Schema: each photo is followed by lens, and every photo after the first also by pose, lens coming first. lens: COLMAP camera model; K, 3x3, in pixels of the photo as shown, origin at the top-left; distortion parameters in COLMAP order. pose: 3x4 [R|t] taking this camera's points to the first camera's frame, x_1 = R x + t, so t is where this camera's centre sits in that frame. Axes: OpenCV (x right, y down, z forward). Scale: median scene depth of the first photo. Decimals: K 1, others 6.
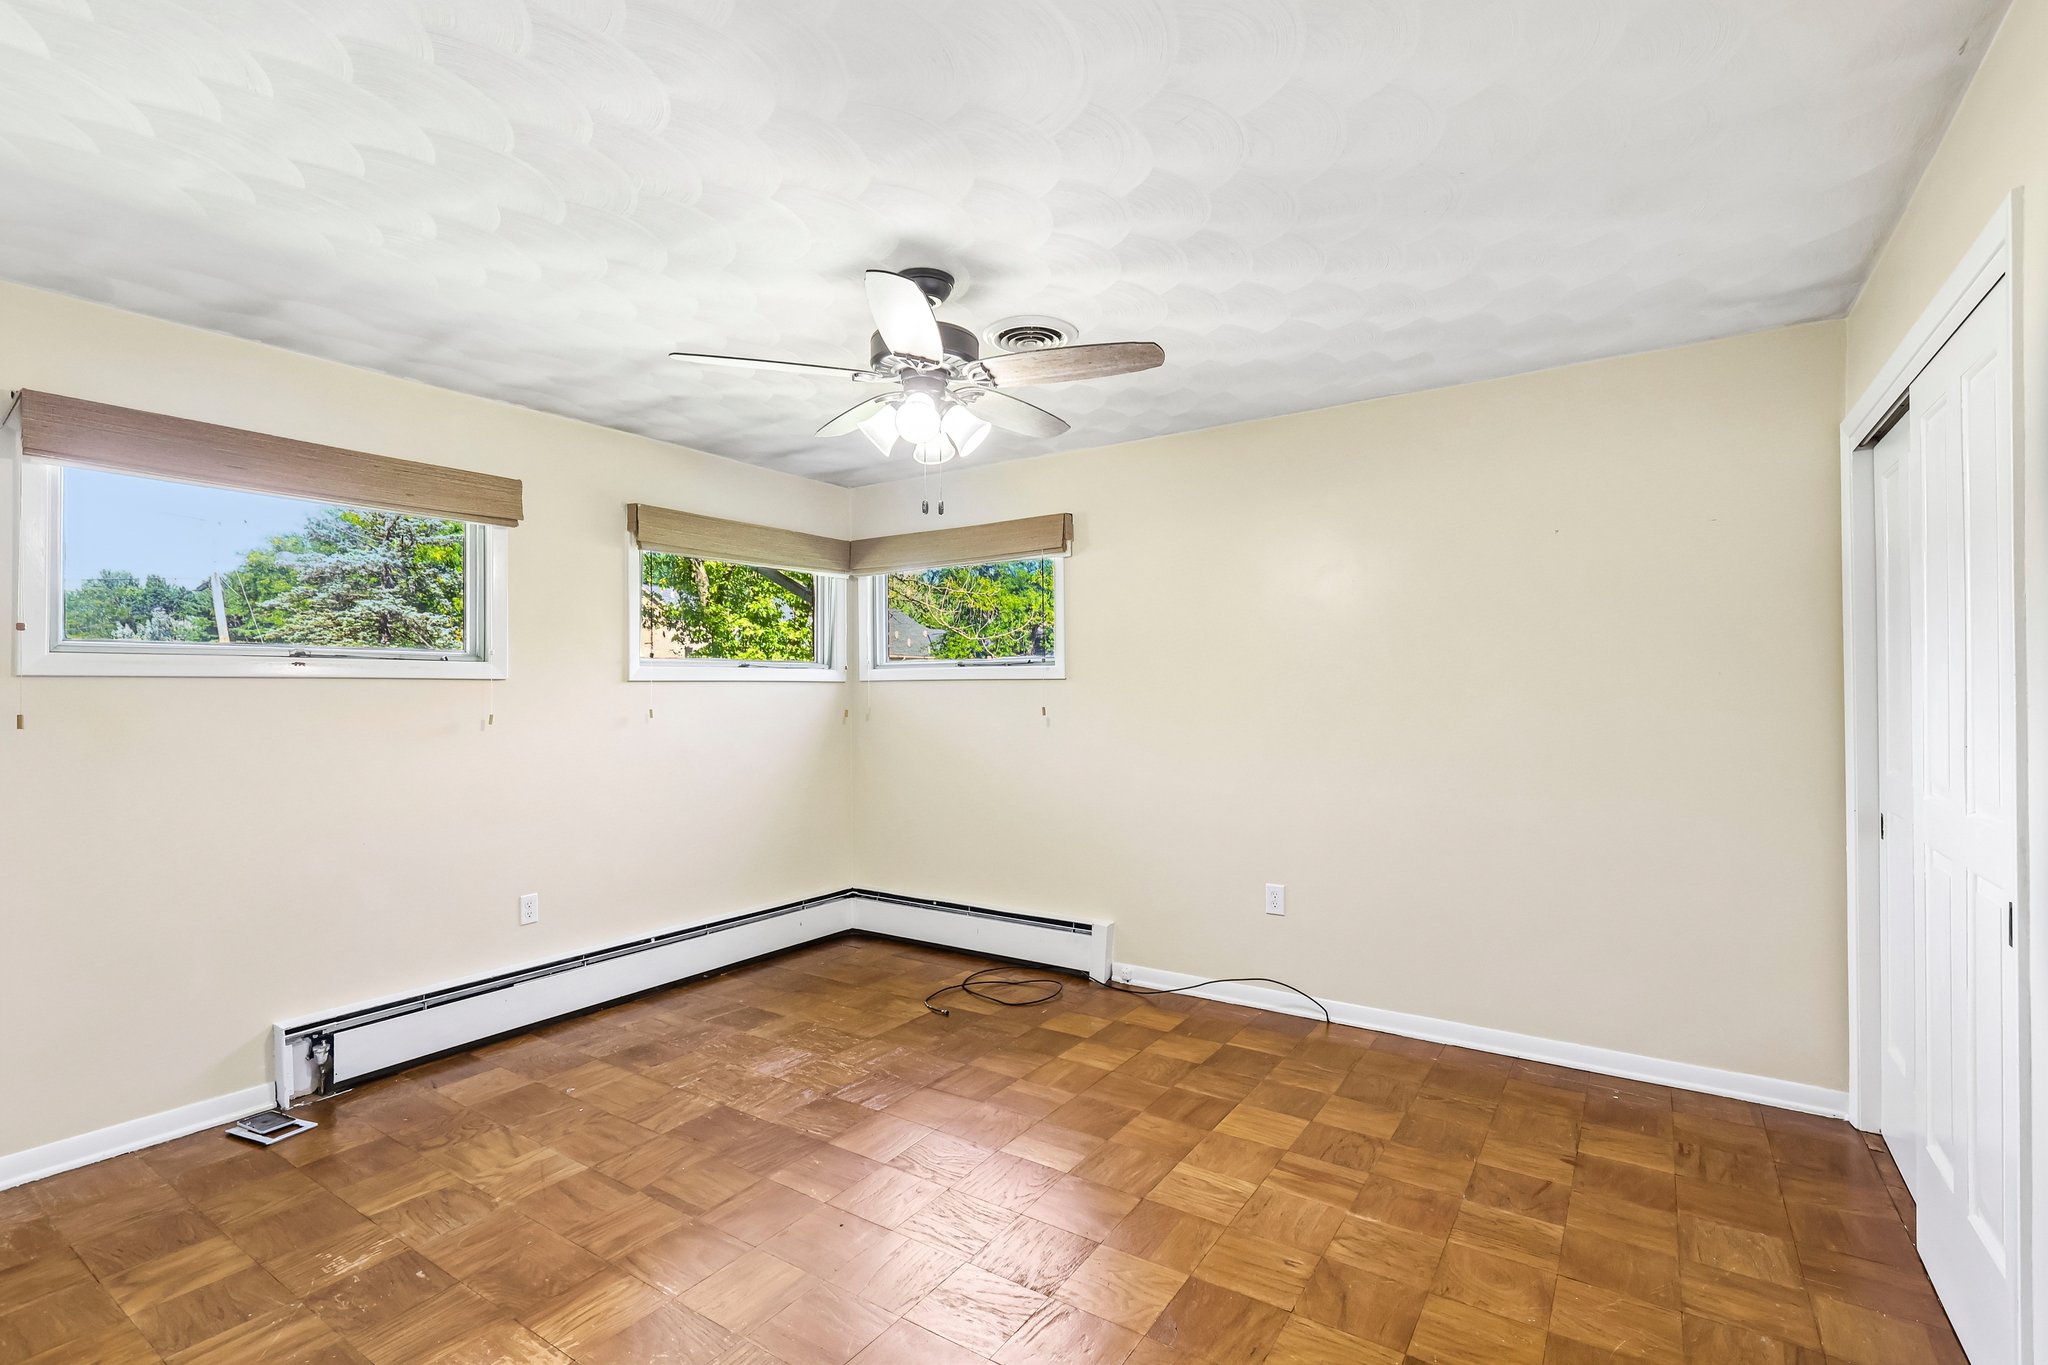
lens RADIAL K [[946.0, 0, 1011.8], [0, 946.0, 686.5], [0, 0, 1]] dist [0.001867, -0.000381]
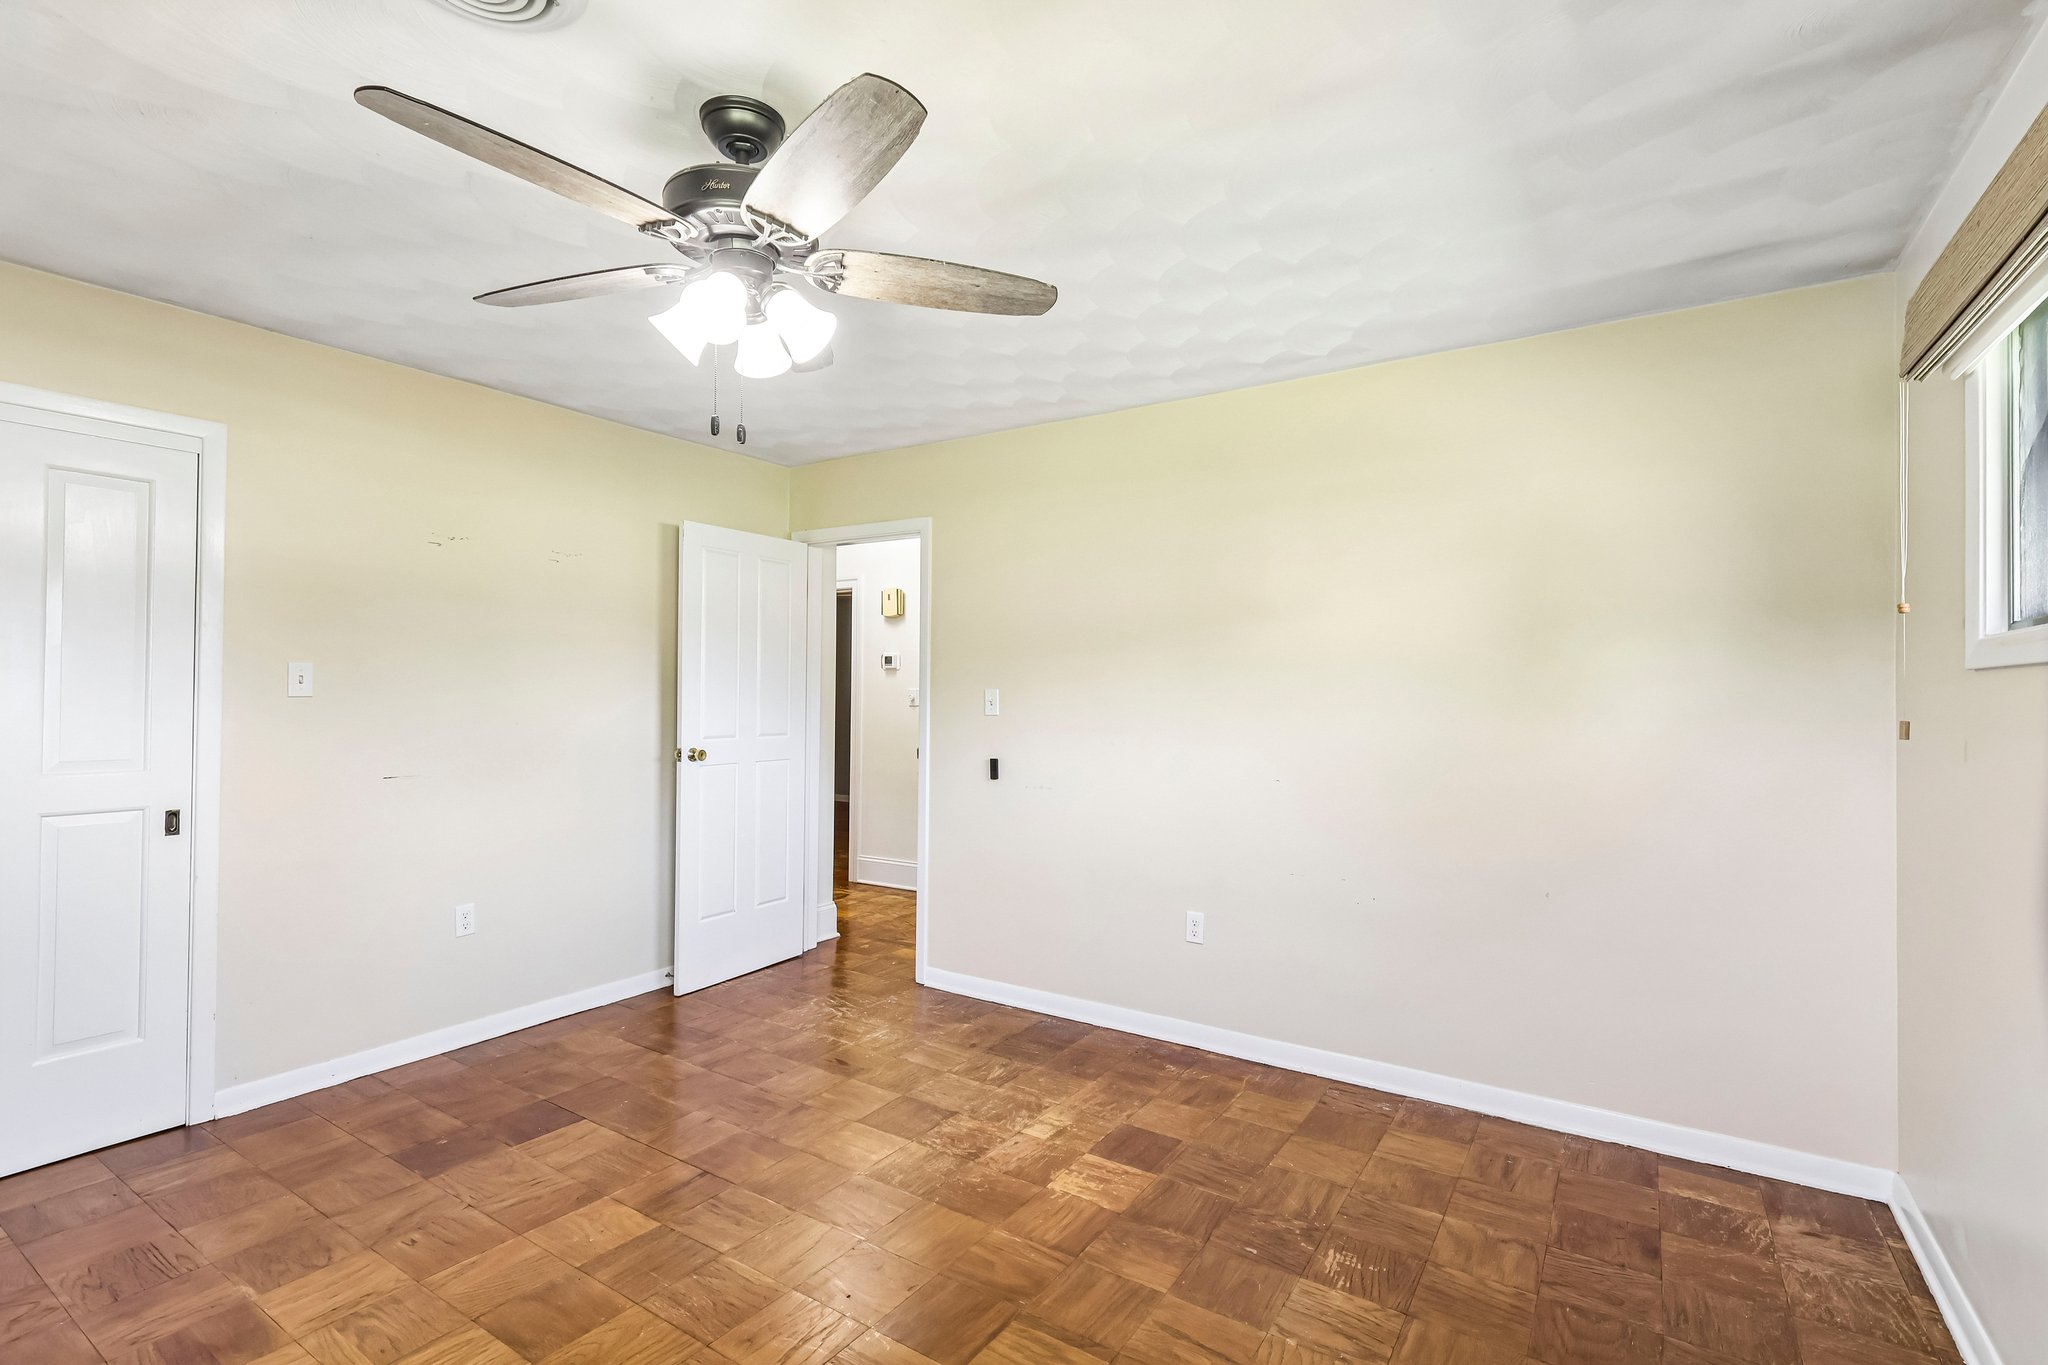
lens RADIAL K [[946.0, 0, 1011.8], [0, 946.0, 686.5], [0, 0, 1]] dist [0.001867, -0.000381]
pose [[-0.999904, -0.000724, -0.013814, -0.210112], [-0.000530, 0.999901, -0.014056, 0.009824], [0.013823, -0.014048, -0.999806, 1.247498]]
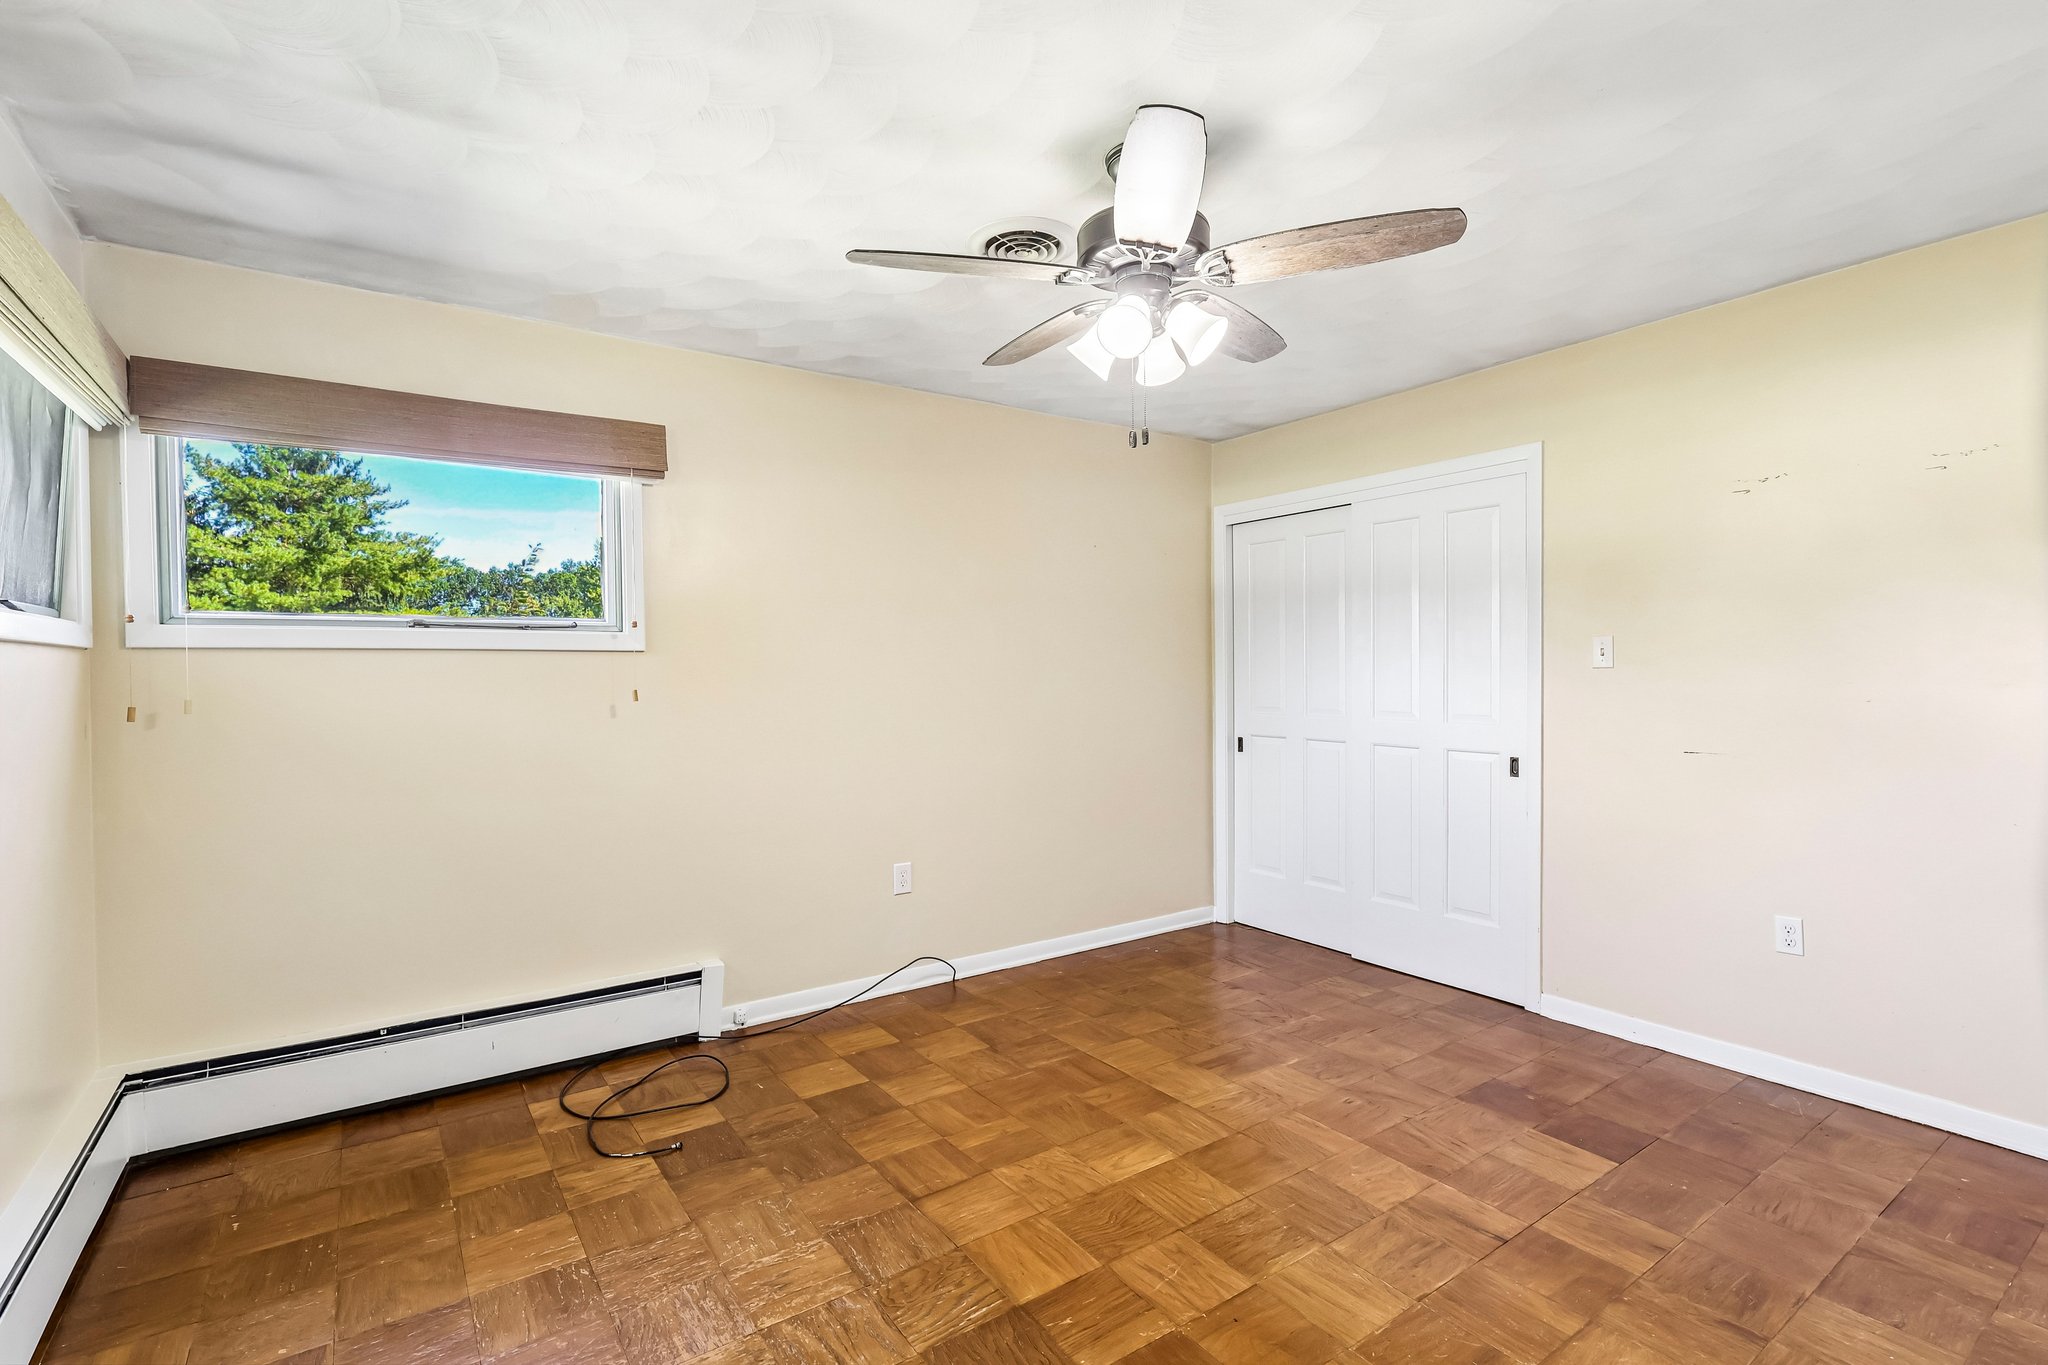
lens RADIAL K [[952.6, 0, 1006.2], [0, 952.6, 690.1], [0, 0, 1]] dist [-0.004896, -0.000364]
pose [[0.361096, -0.018582, 0.932343, -0.659197], [0.001515, 0.999812, 0.019340, 0.010153], [-0.932527, -0.005571, 0.361057, 0.589279]]
